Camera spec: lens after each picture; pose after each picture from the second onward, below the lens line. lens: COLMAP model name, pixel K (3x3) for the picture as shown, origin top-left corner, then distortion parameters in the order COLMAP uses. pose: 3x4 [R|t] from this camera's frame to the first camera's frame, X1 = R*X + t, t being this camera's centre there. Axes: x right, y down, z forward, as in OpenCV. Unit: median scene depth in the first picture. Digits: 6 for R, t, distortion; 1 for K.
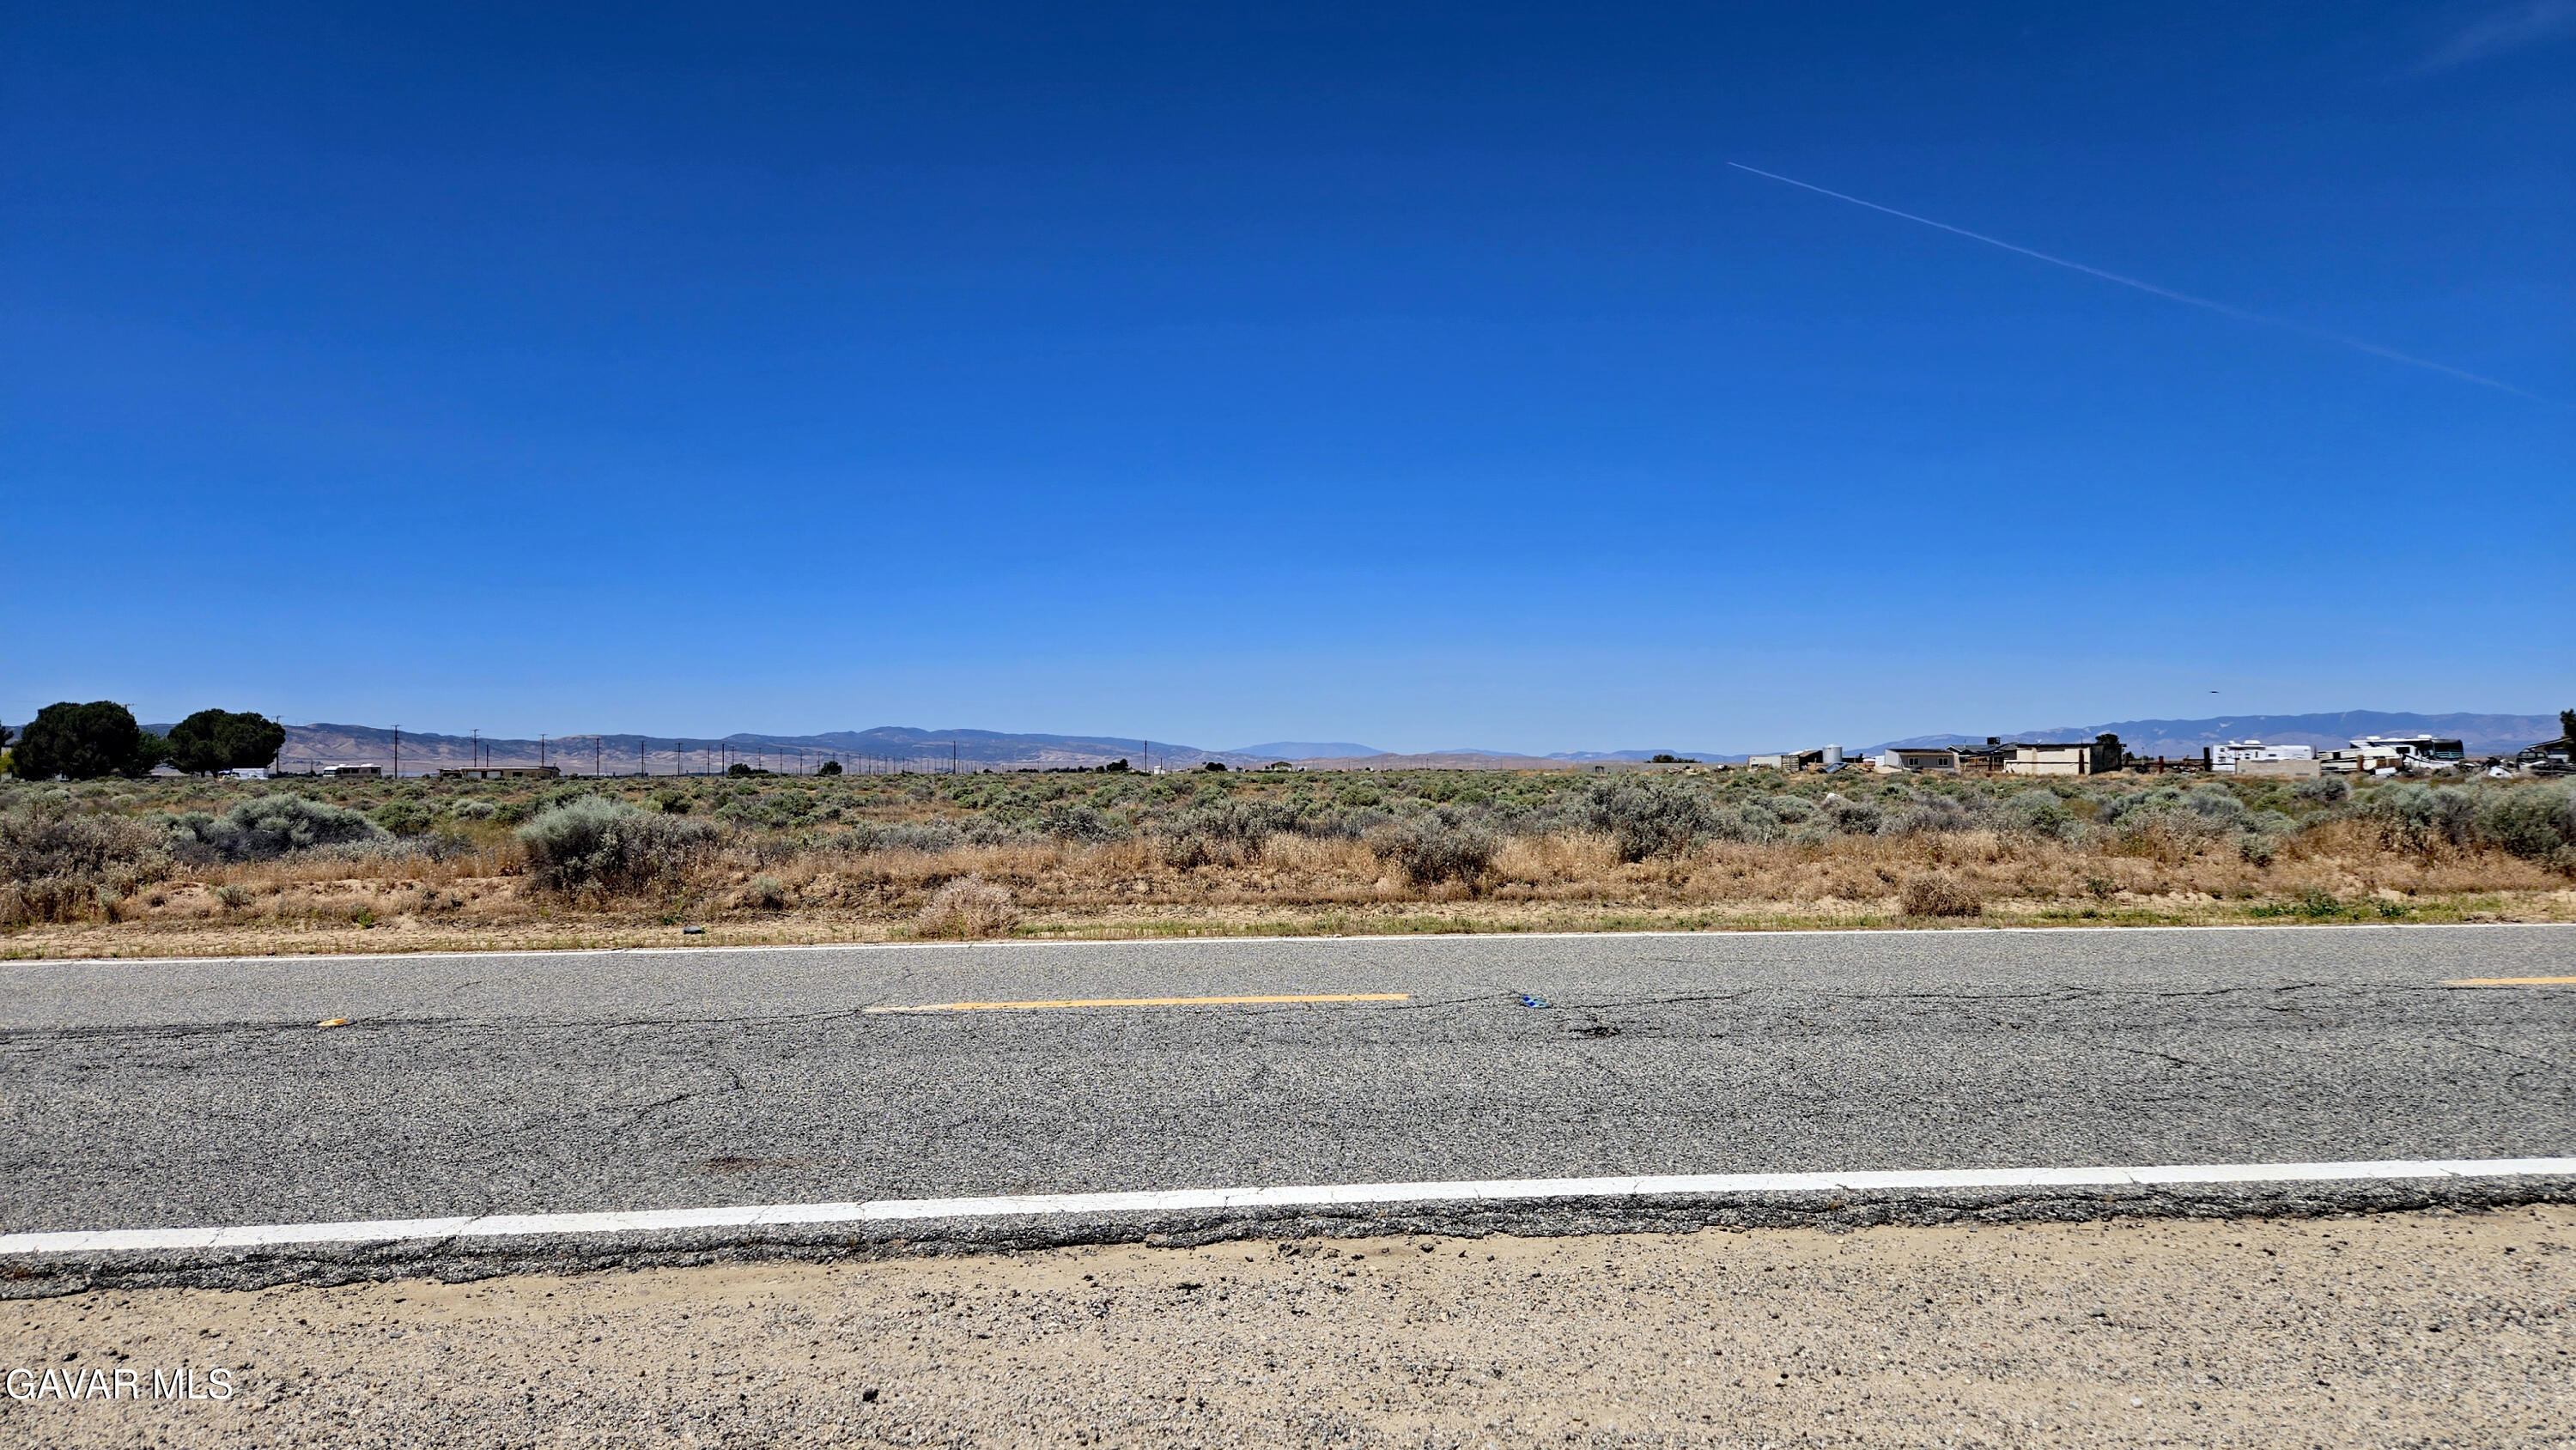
lens RADIAL K [[1715.0, 0, 1273.1], [0, 1715.0, 744.8], [0, 0, 1]] dist [0.072042, -0.058602]
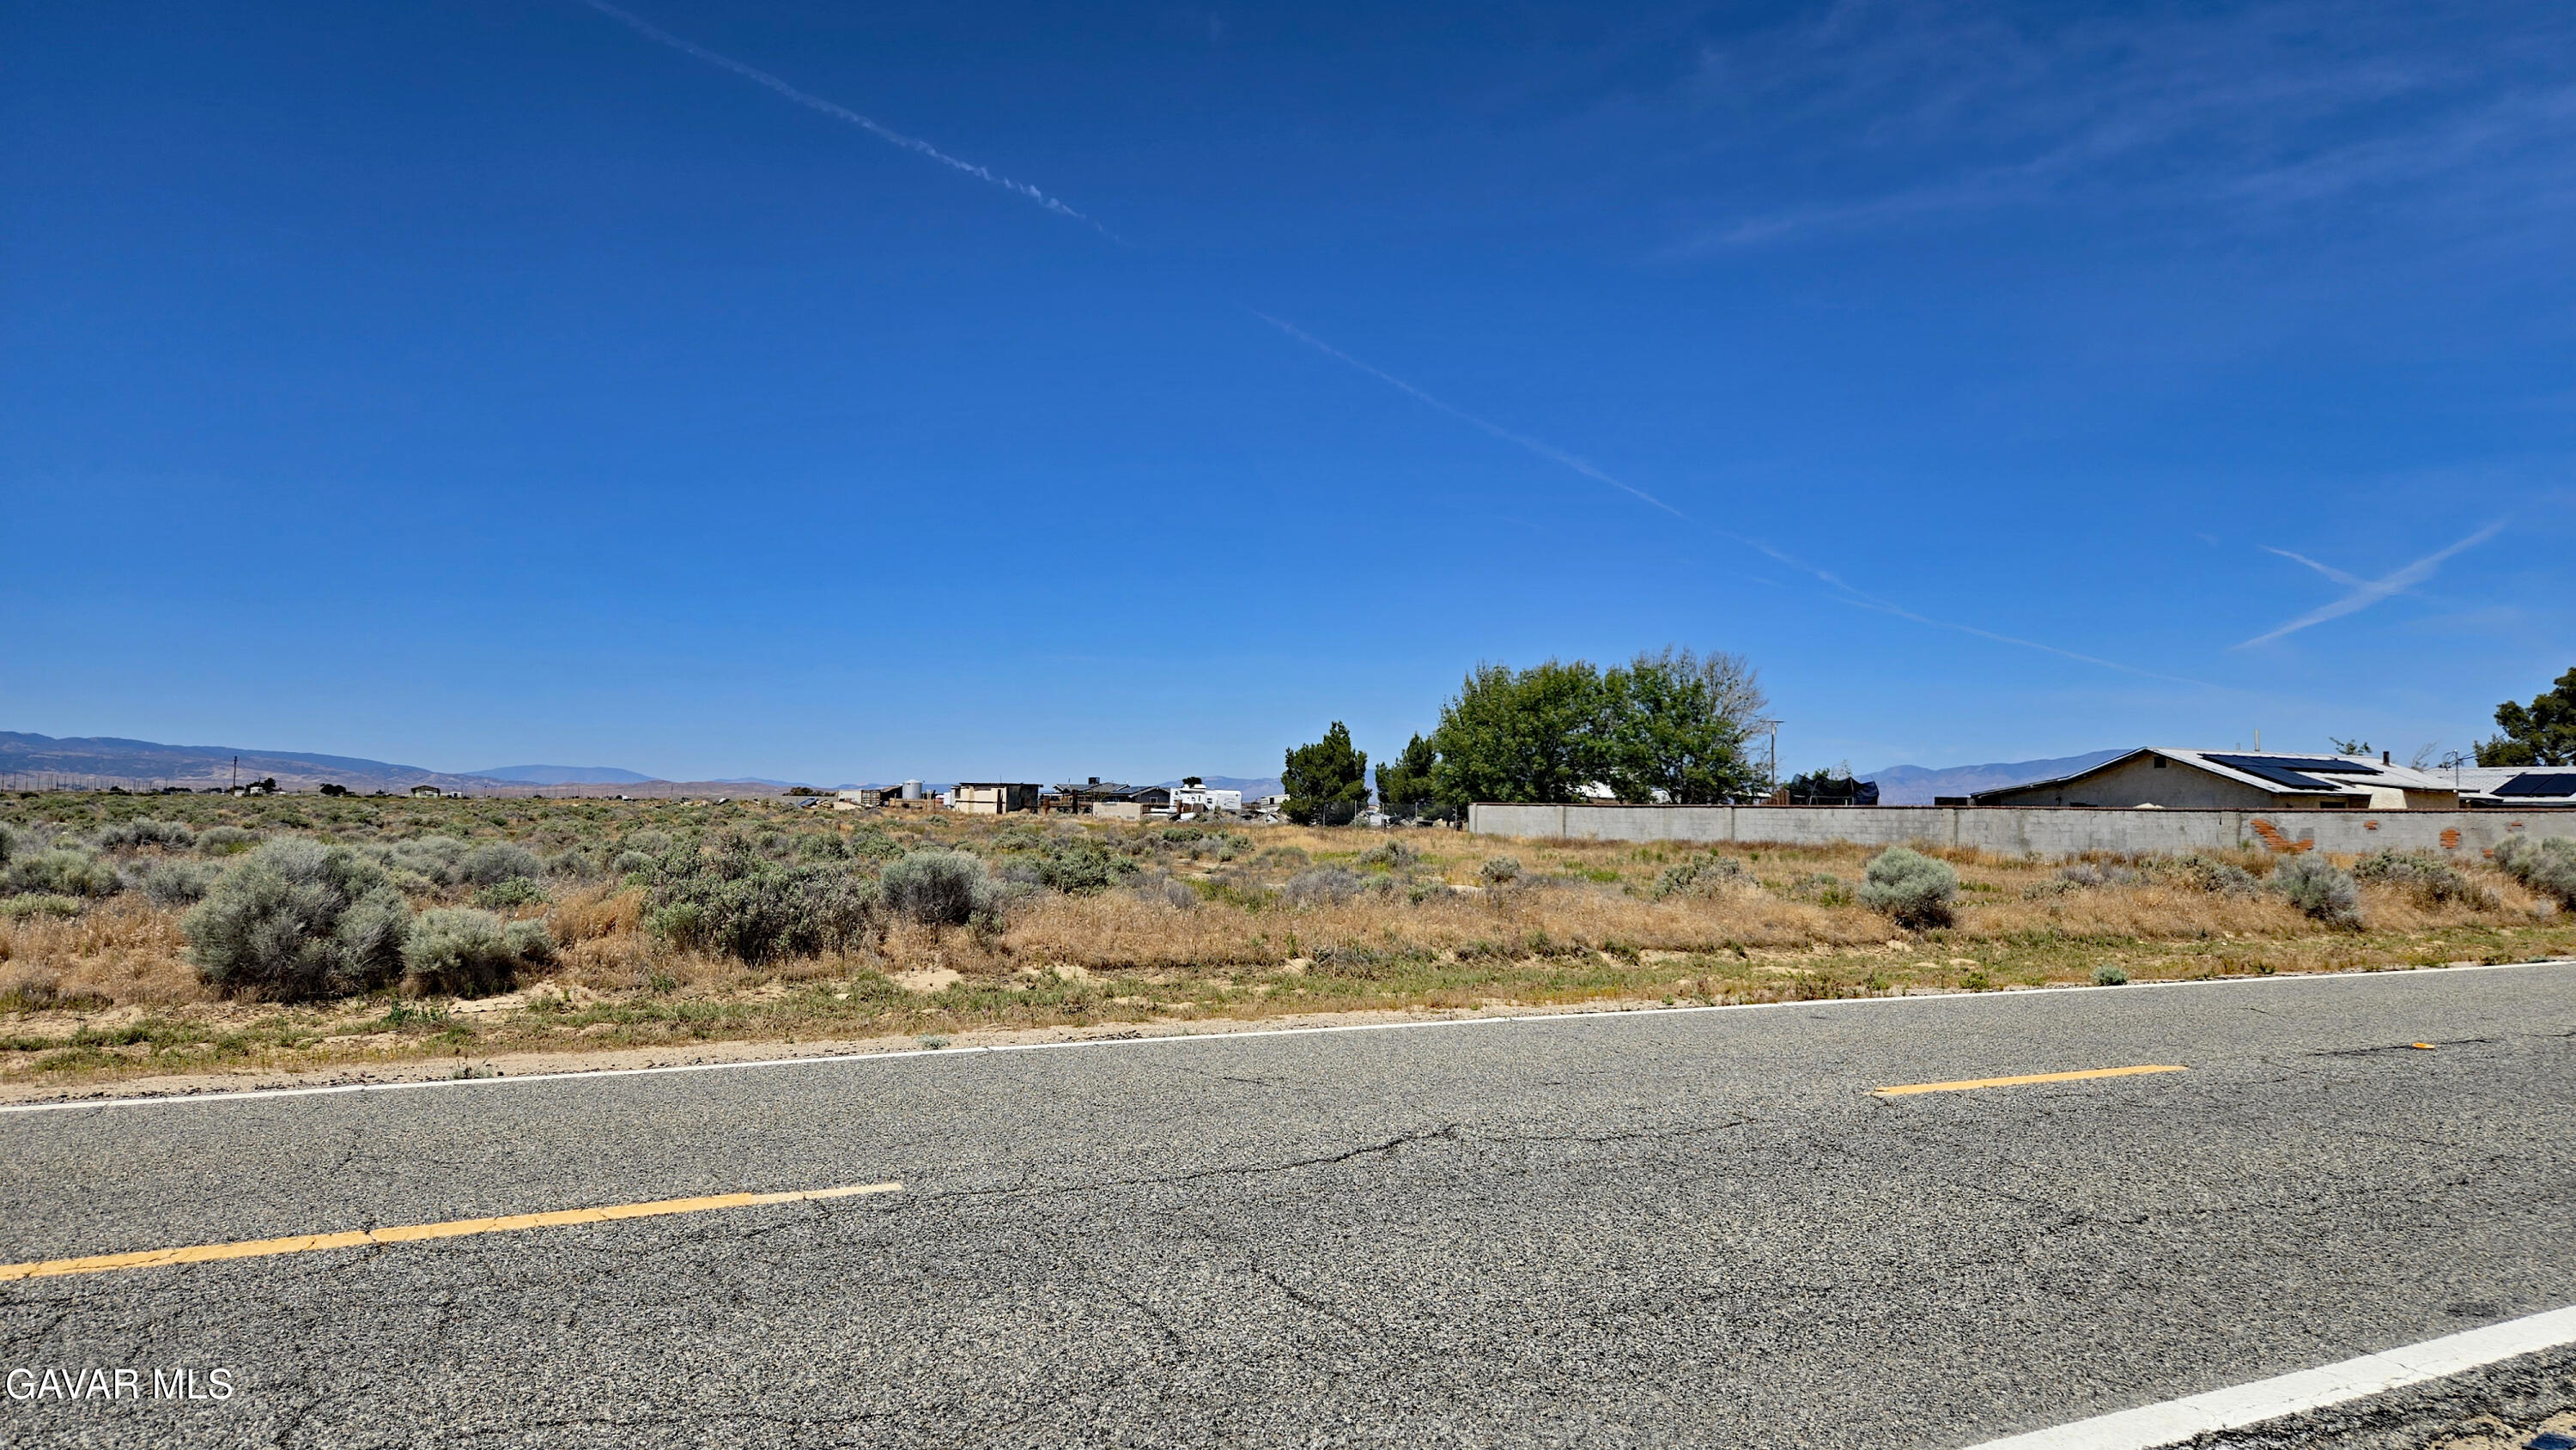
lens RADIAL K [[1715.0, 0, 1296.9], [0, 1715.0, 706.5], [0, 0, 1]] dist [0.072042, -0.058602]
pose [[0.913213, 0.045038, 0.404987, 0.105956], [-0.028056, 0.998464, -0.047776, -0.001070], [-0.406516, 0.032267, 0.913074, 0.017954]]
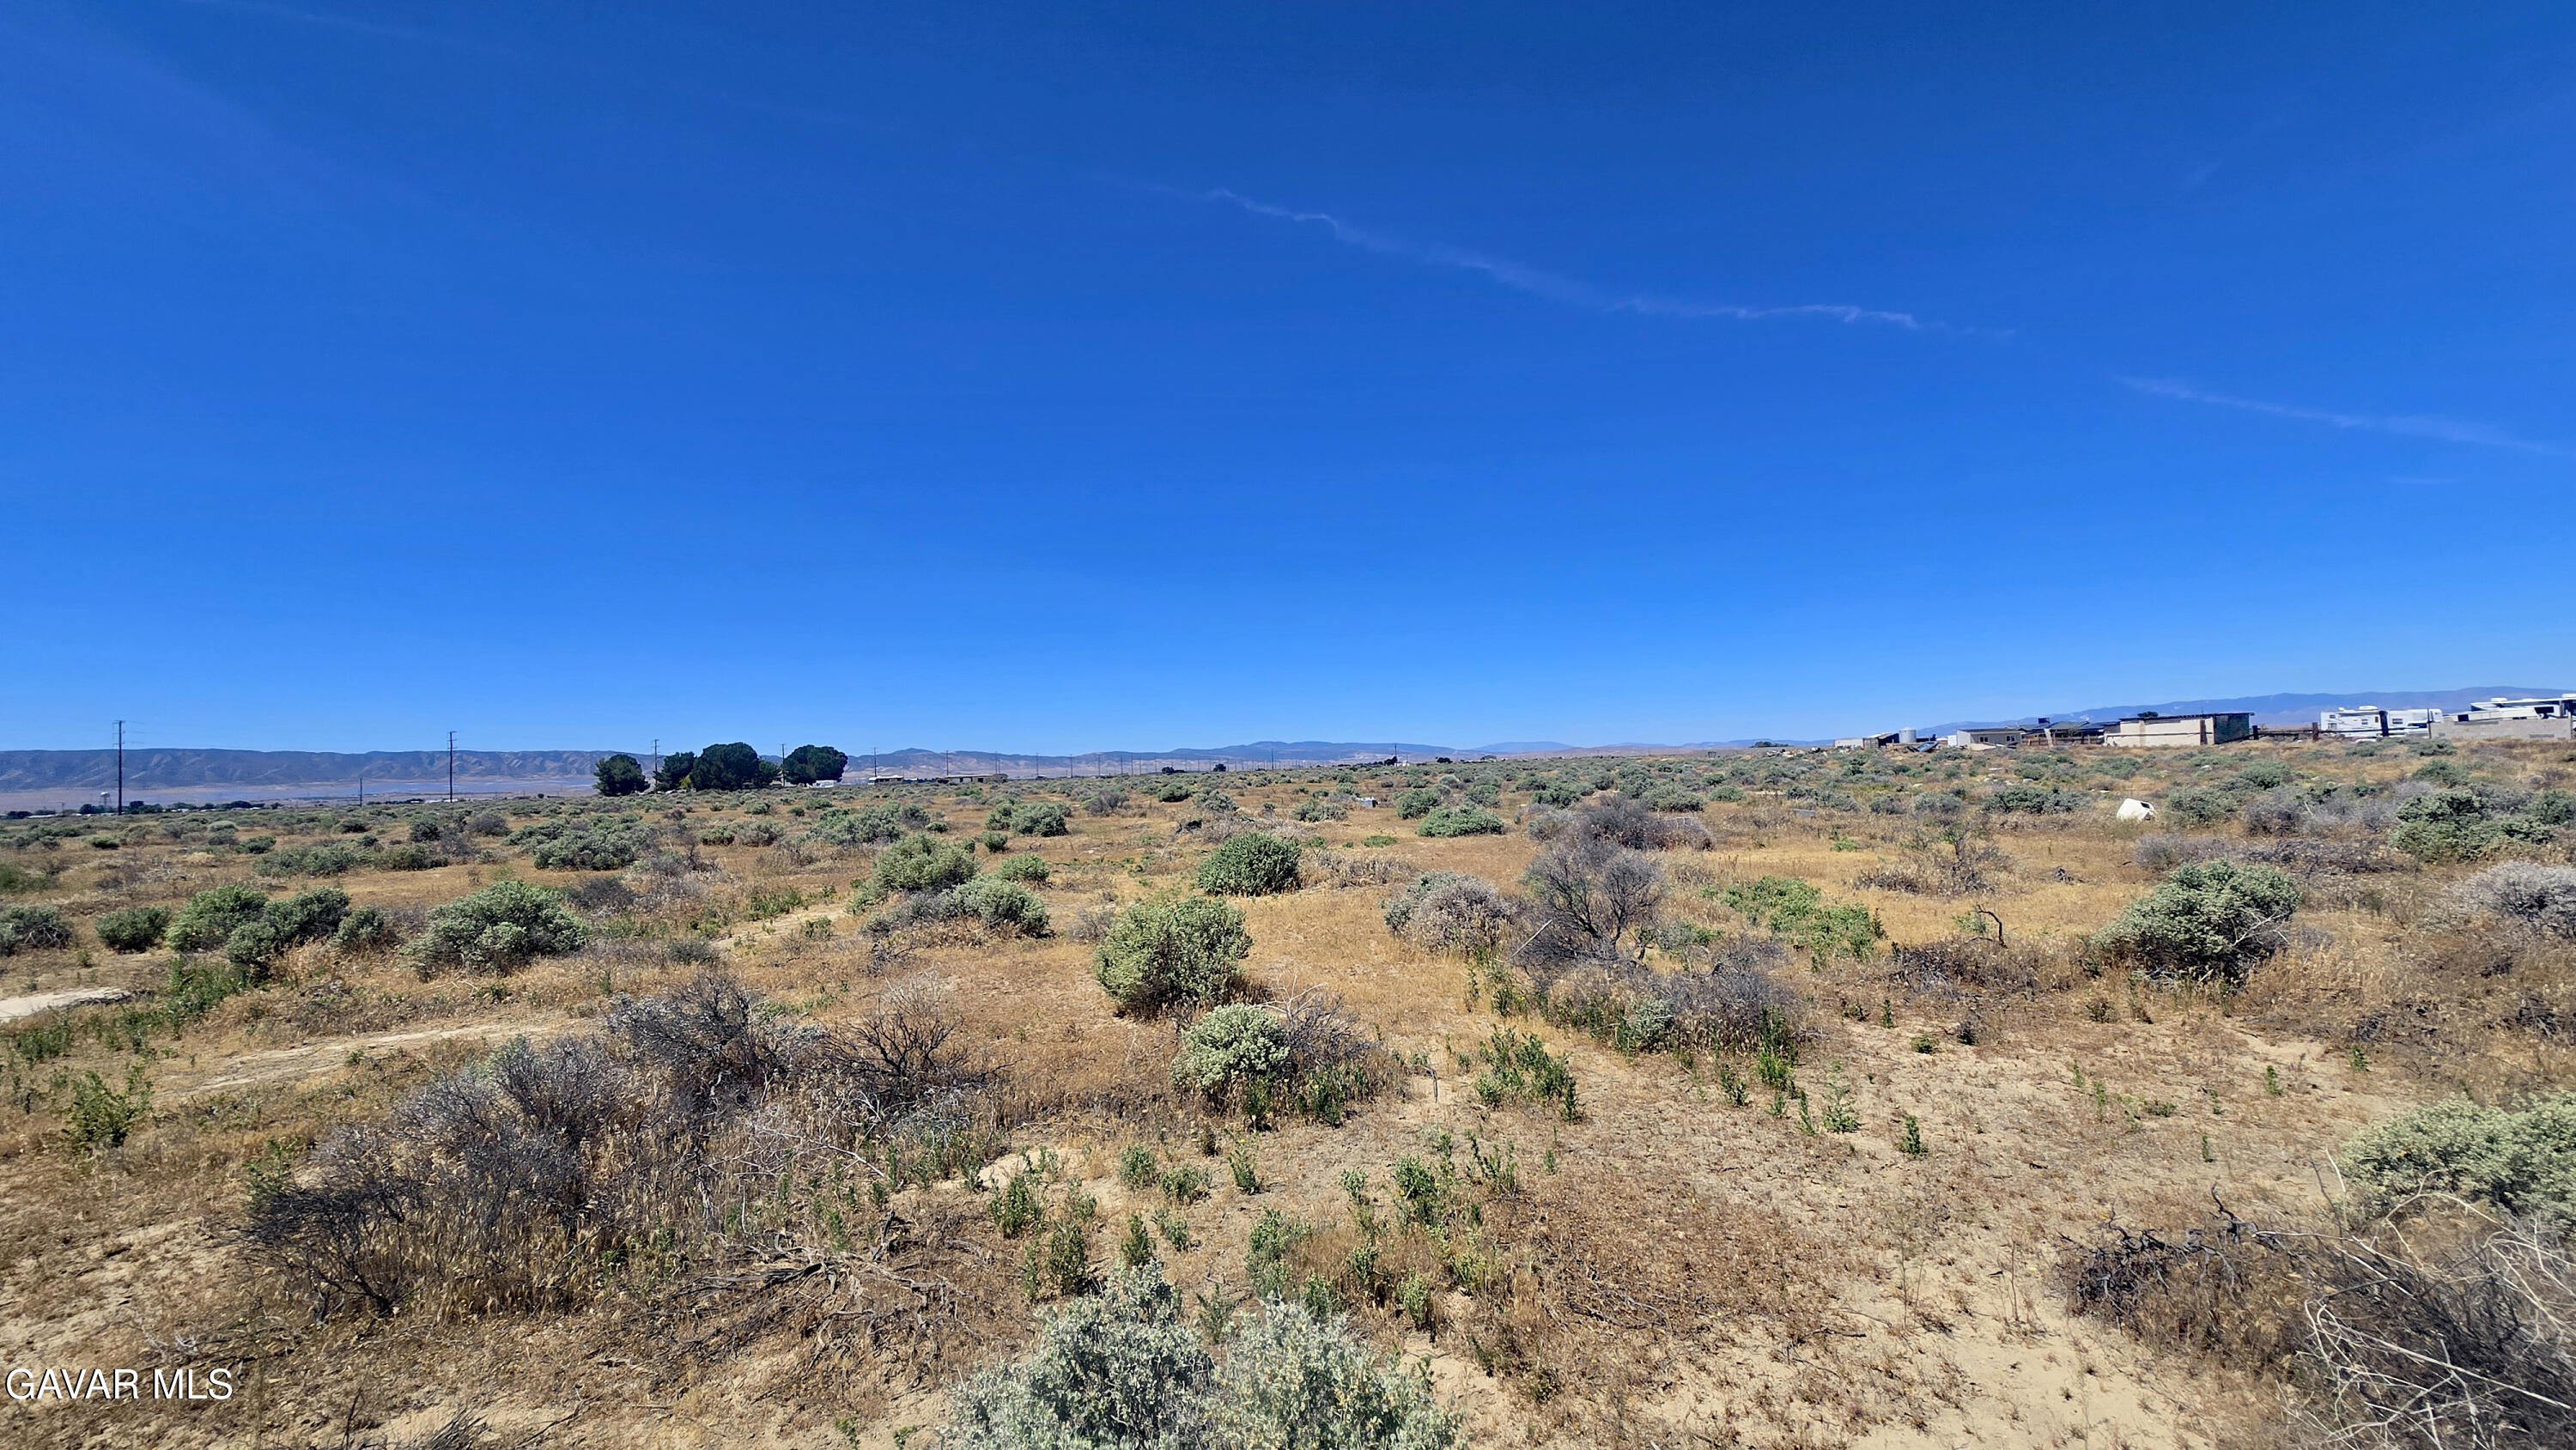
lens RADIAL K [[1052.8, 0, 1281.5], [0, 1052.8, 723.3], [0, 0, 1]] dist [-0.002657, 0.002364]
pose [[0.978475, -0.039096, -0.202628, 0.031314], [0.034350, 0.999048, -0.026889, 0.001125], [0.203487, 0.019350, 0.978886, 0.139787]]
